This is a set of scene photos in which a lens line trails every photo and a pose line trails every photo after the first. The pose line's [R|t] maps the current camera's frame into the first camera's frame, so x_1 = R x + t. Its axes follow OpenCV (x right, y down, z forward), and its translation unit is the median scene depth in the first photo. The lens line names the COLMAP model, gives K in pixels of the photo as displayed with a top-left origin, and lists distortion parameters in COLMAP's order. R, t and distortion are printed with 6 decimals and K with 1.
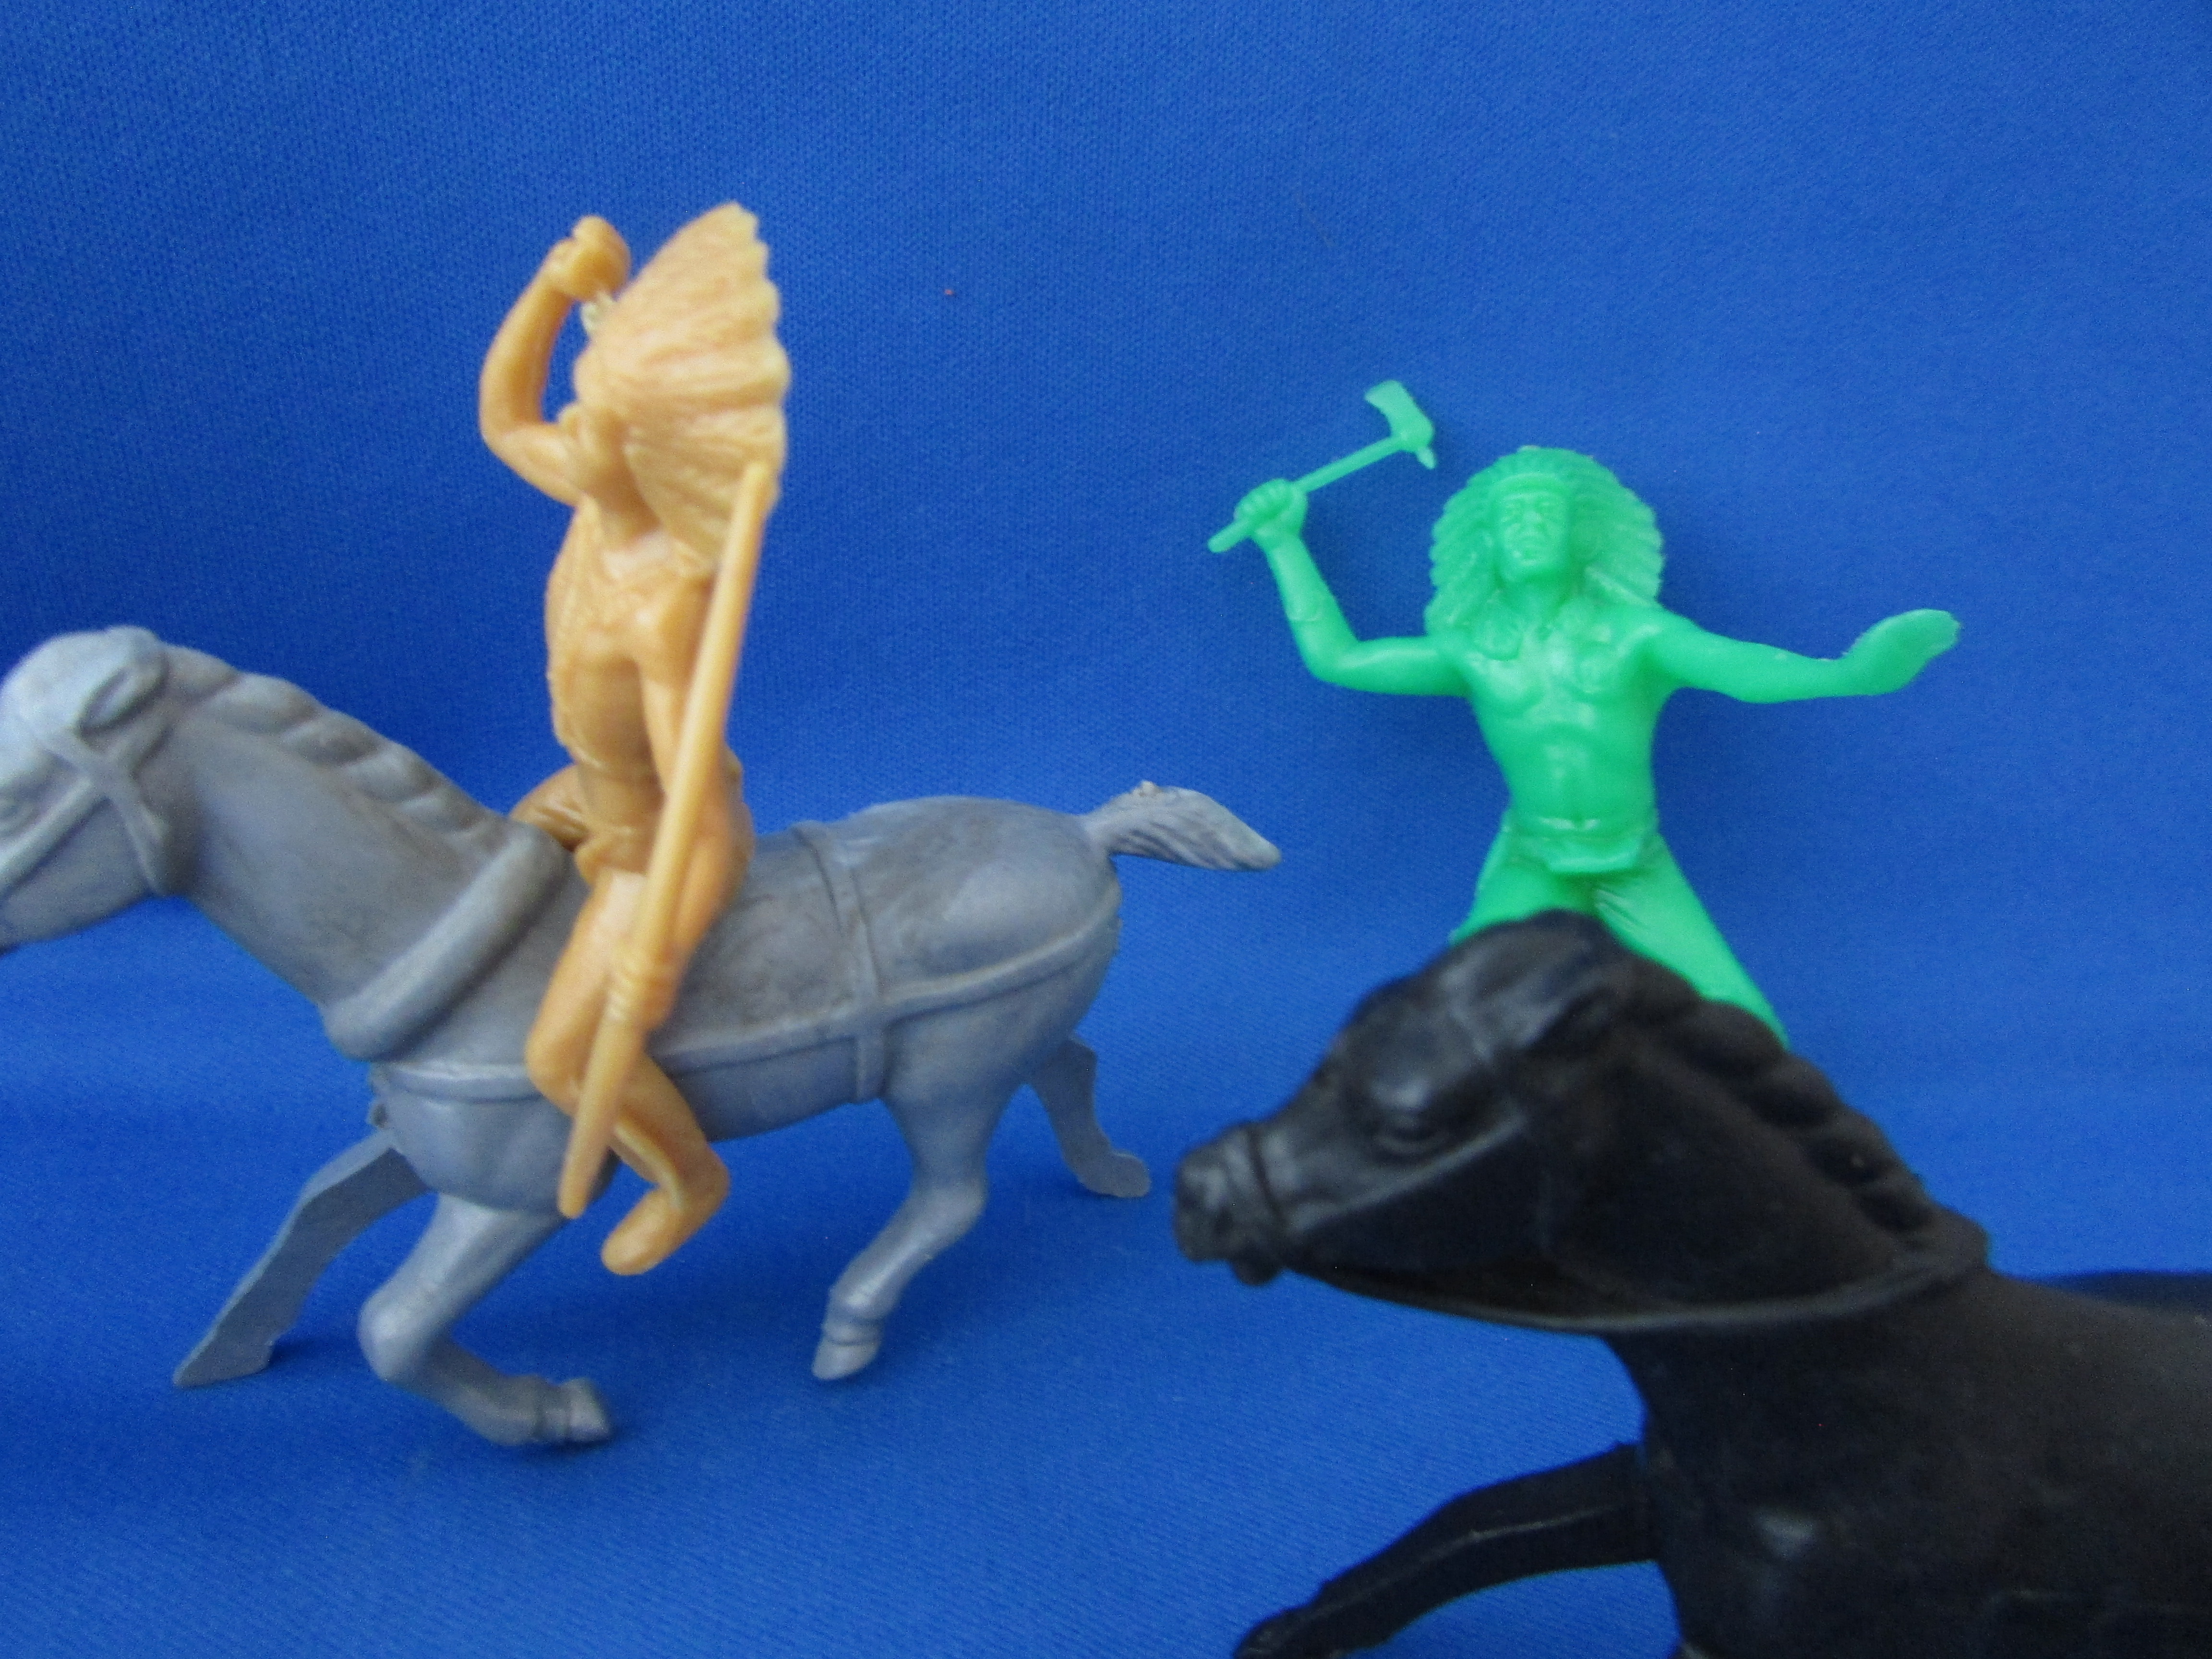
lens RADIAL K [[1504.1, 0, 1106.0], [0, 1504.1, 829.5], [0, 0, 1]] dist [-0.000040, -0.000330]
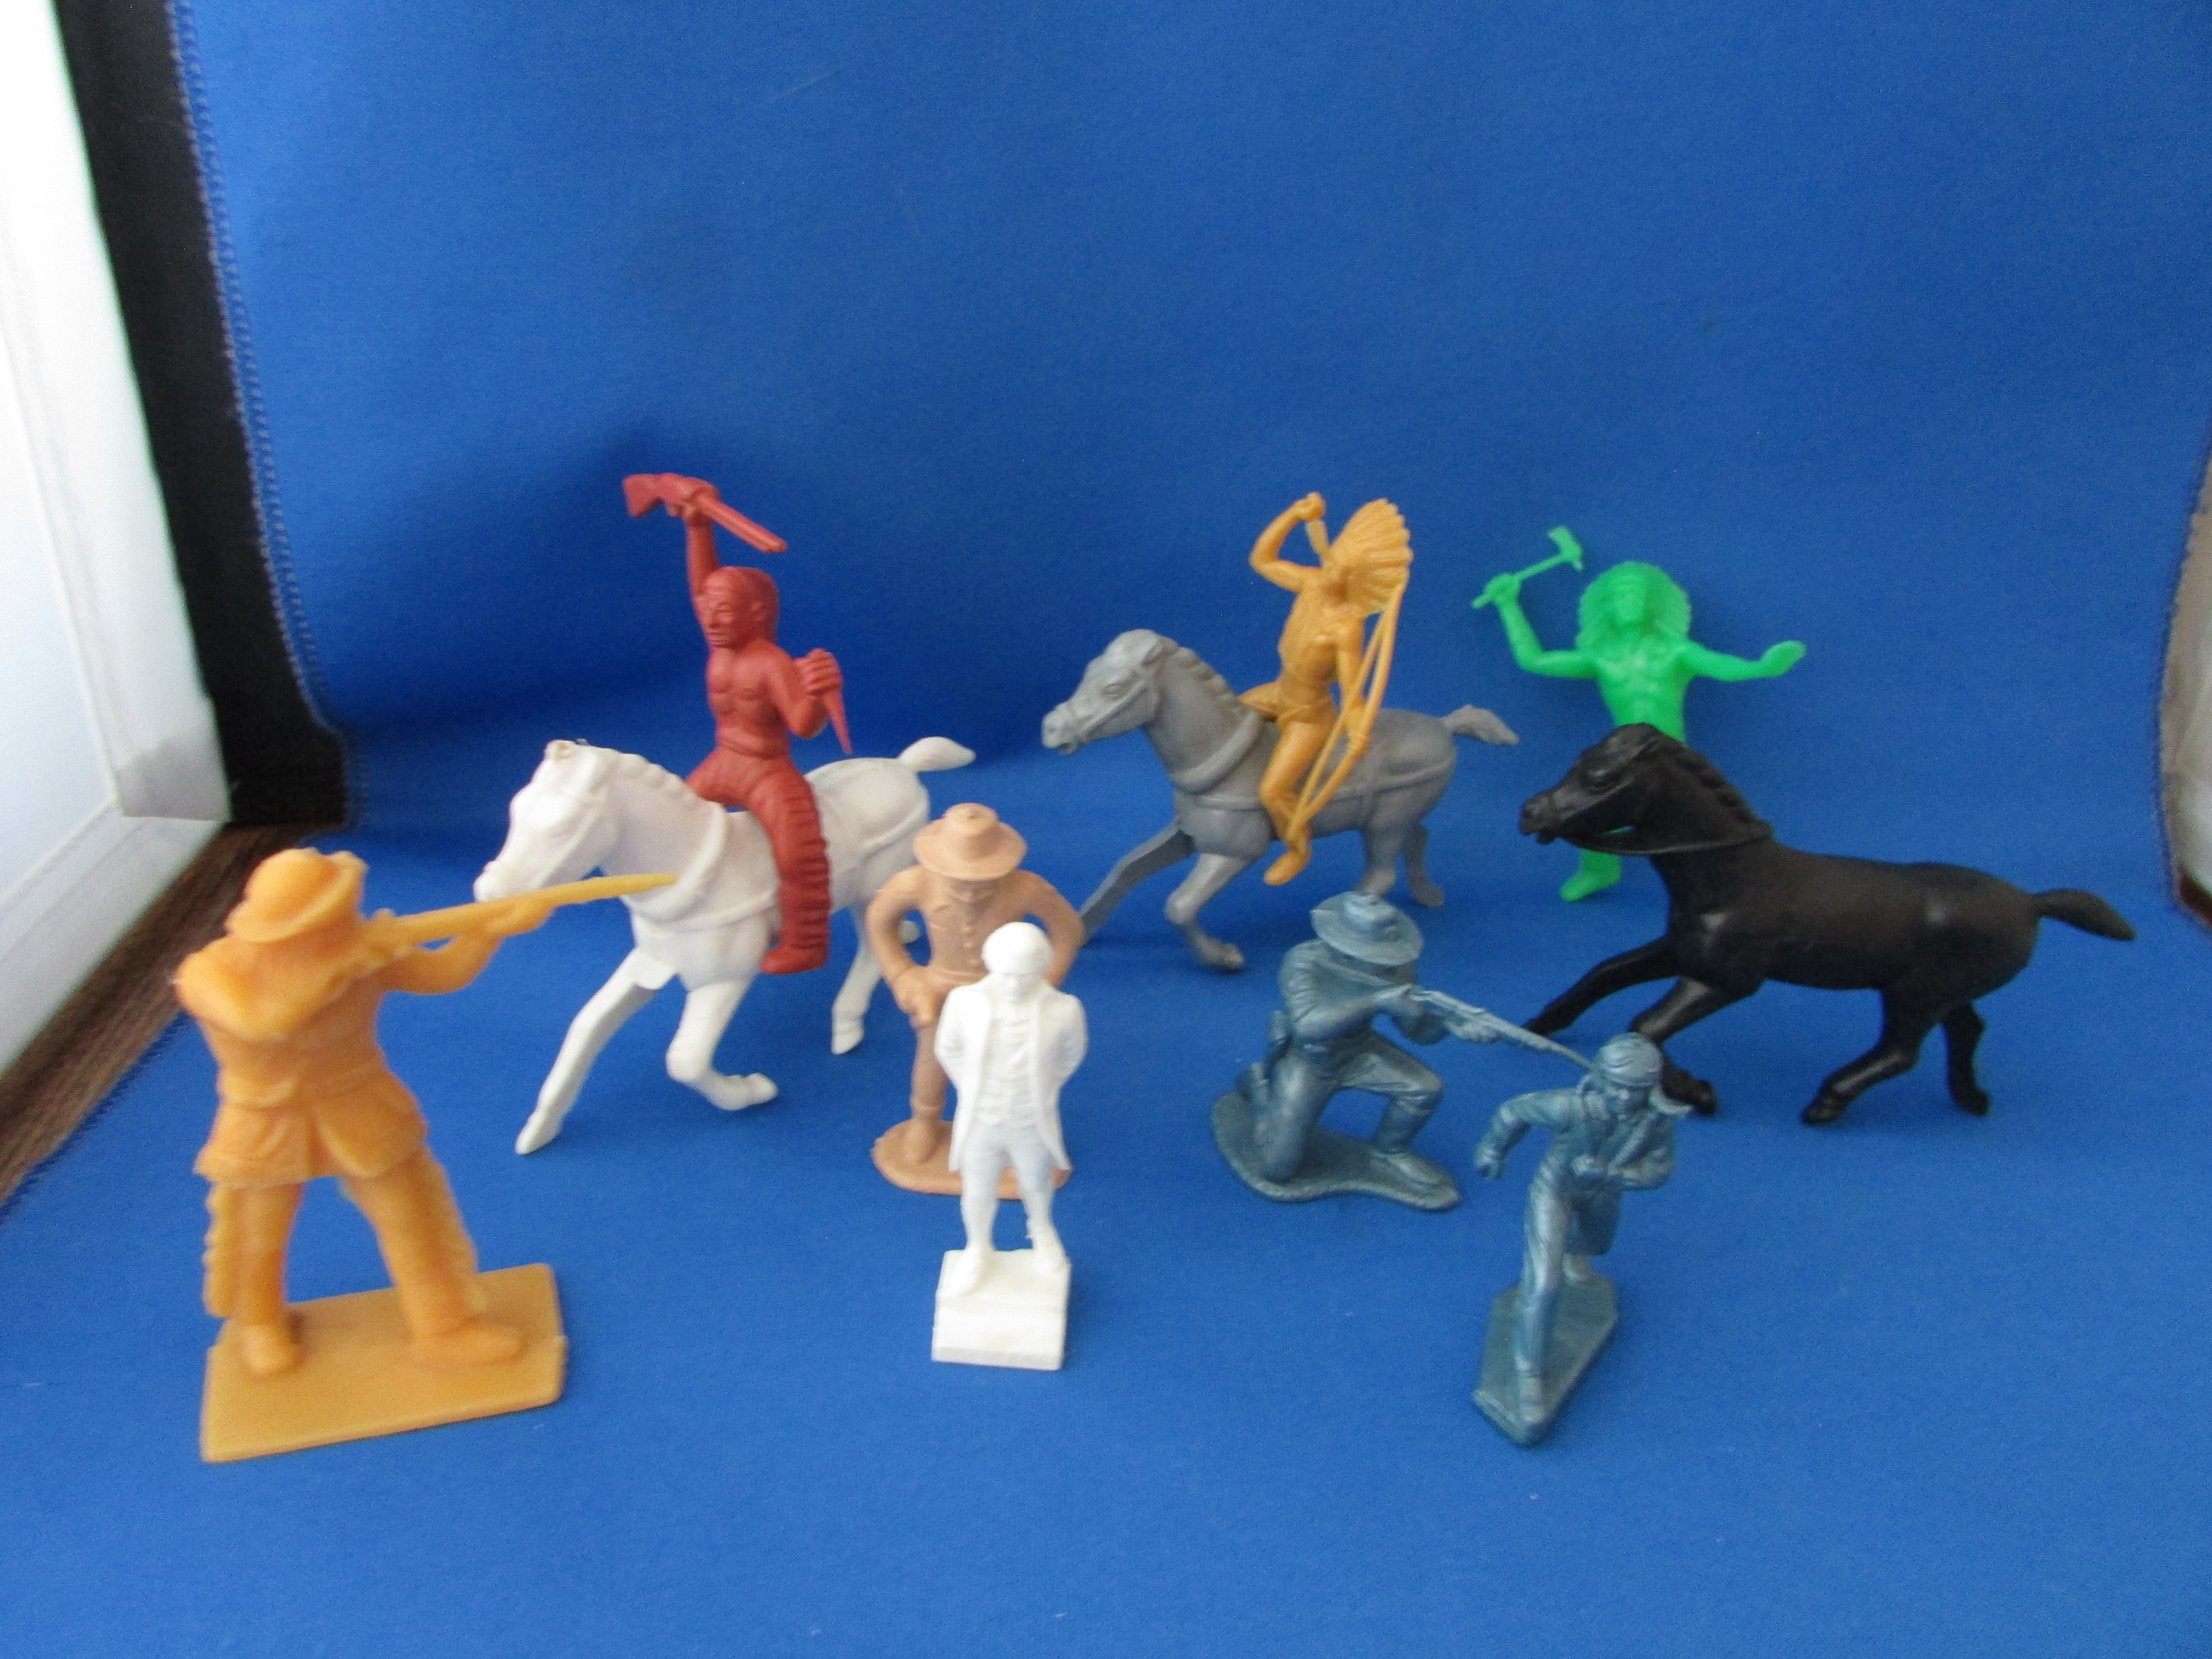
lens RADIAL K [[1548.0, 0, 1113.0], [0, 1548.0, 826.5], [0, 0, 1]] dist [-0.028923, -0.001443]
pose [[0.999308, 0.026287, -0.026318, -0.505117], [-0.026944, 0.999325, -0.024956, 0.256593], [0.025645, 0.025648, 0.999342, -1.581337]]
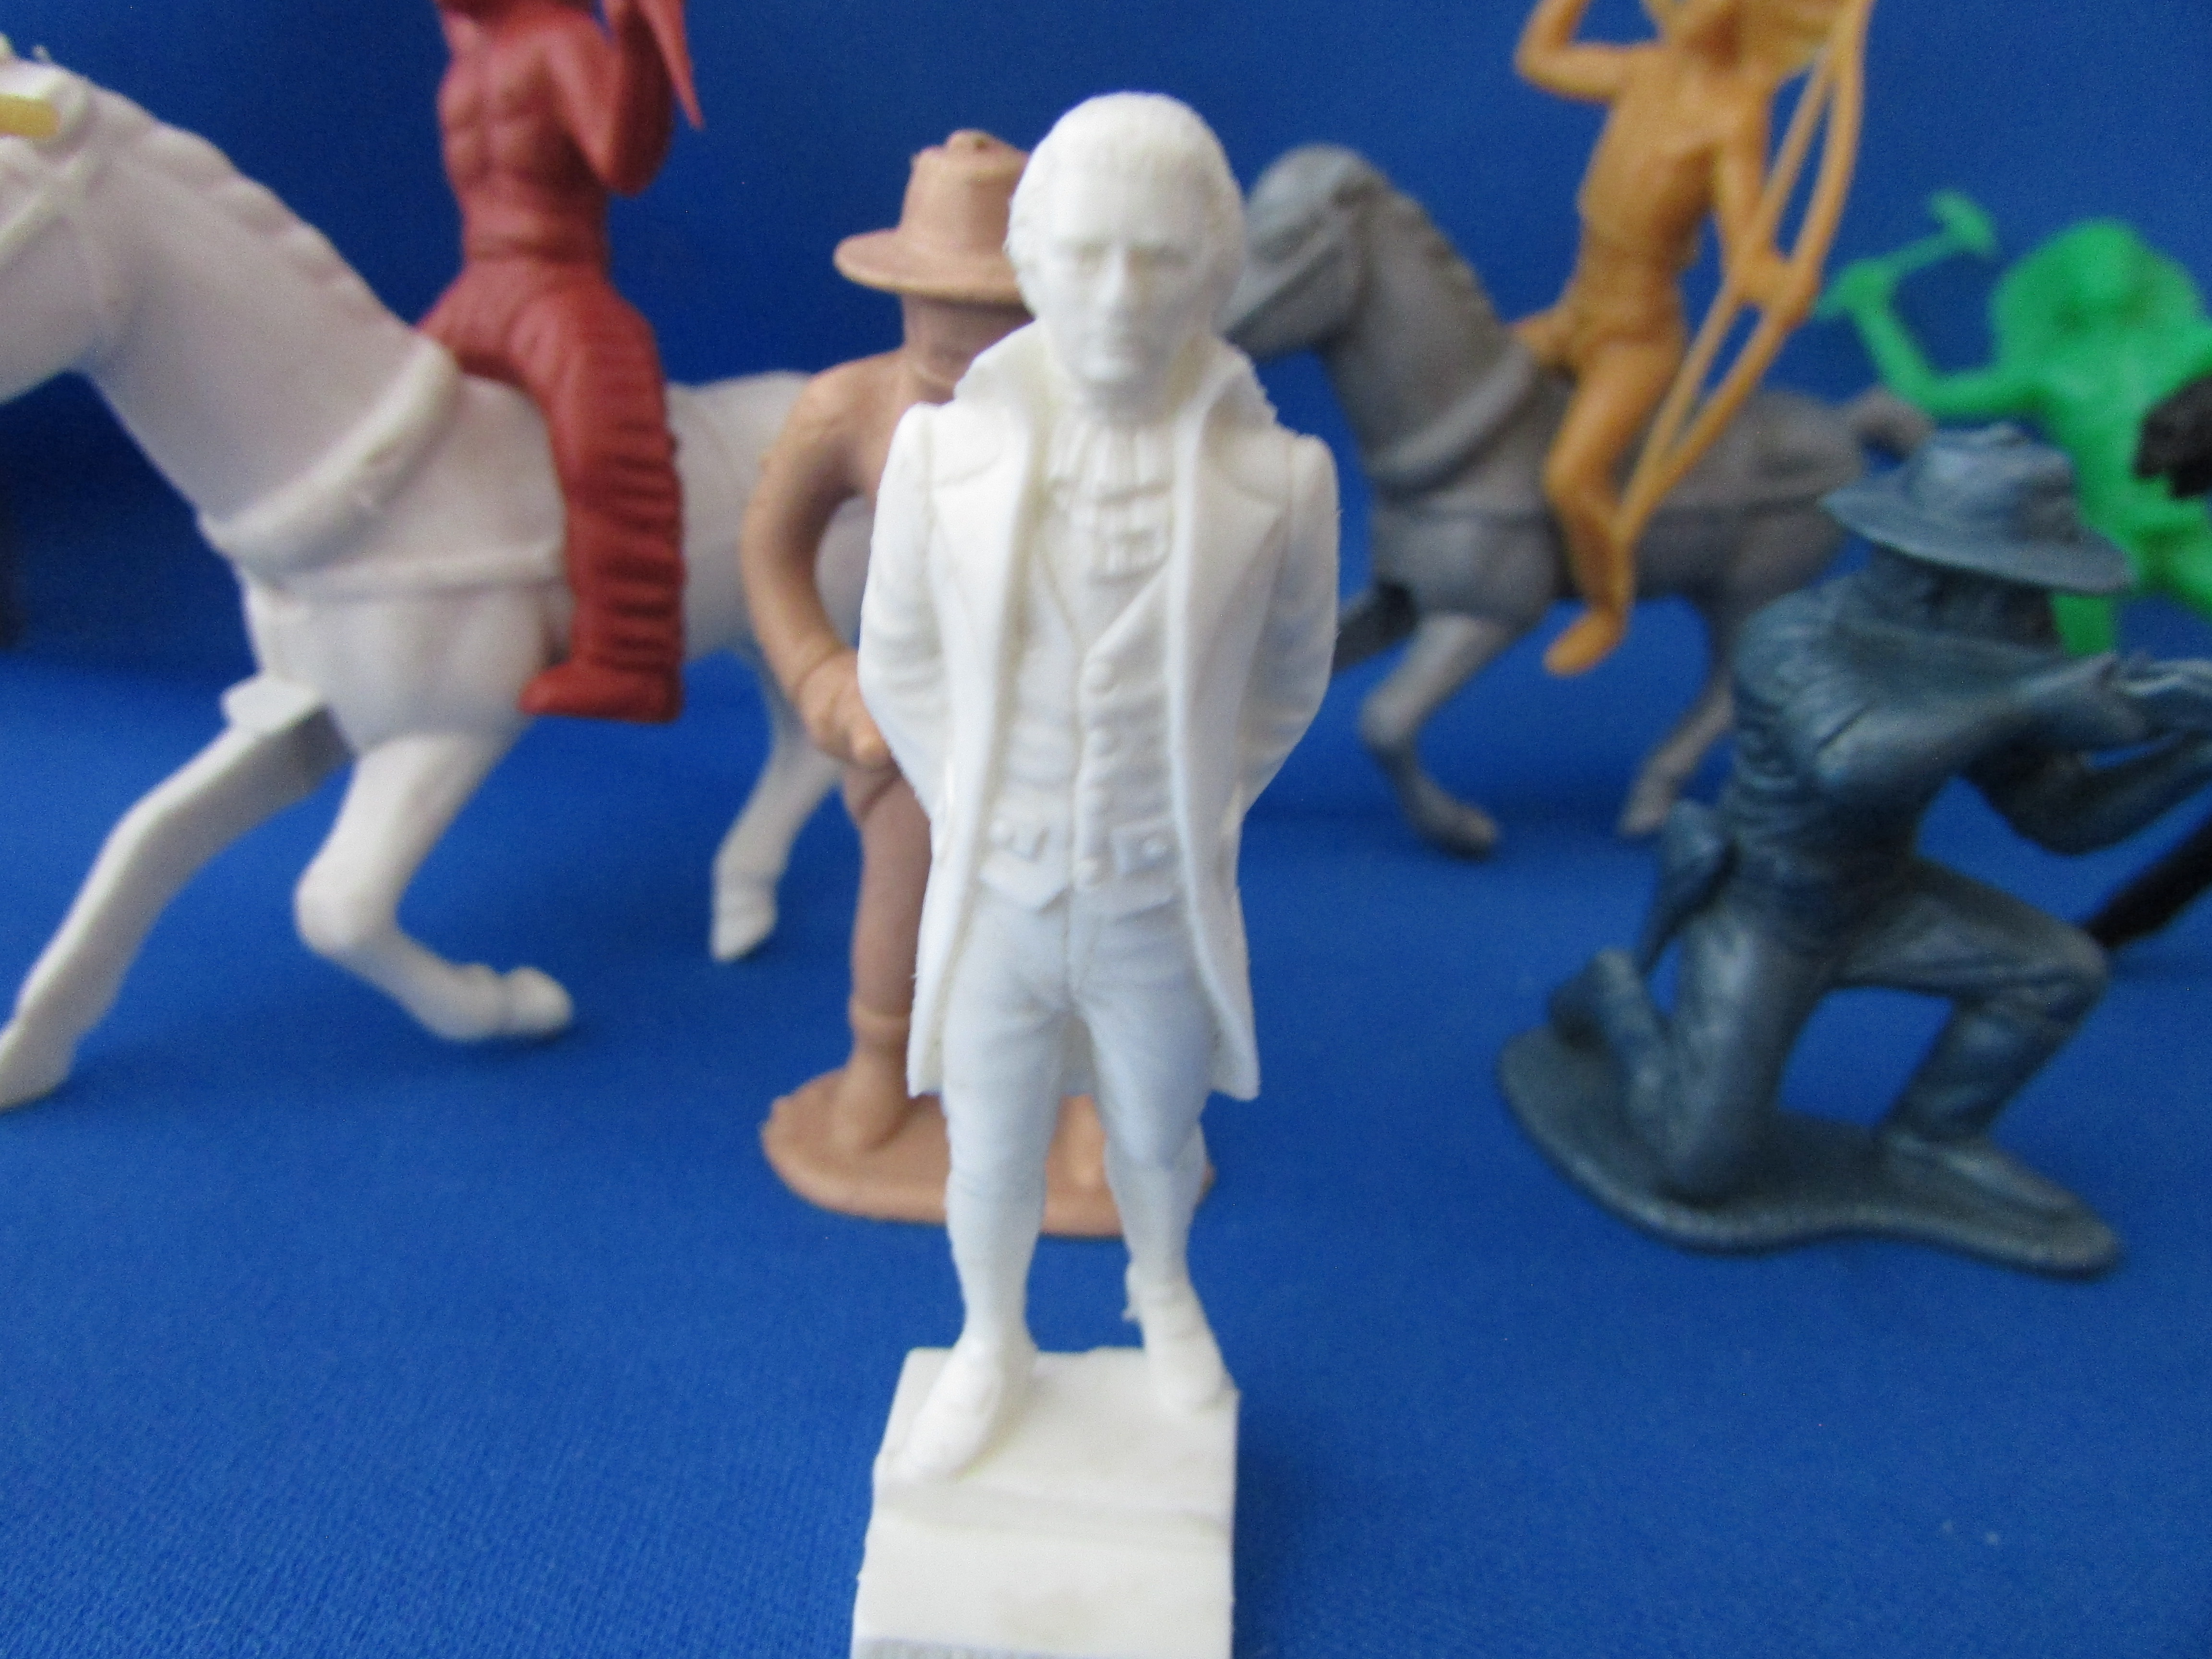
lens RADIAL K [[1532.3, 0, 1106.0], [0, 1532.3, 829.5], [0, 0, 1]] dist [-0.028070, -0.001725]
pose [[0.997869, 0.023199, -0.060988, -0.620703], [-0.030250, 0.992628, -0.117362, 0.585673], [0.057816, 0.118957, 0.991215, -0.366181]]
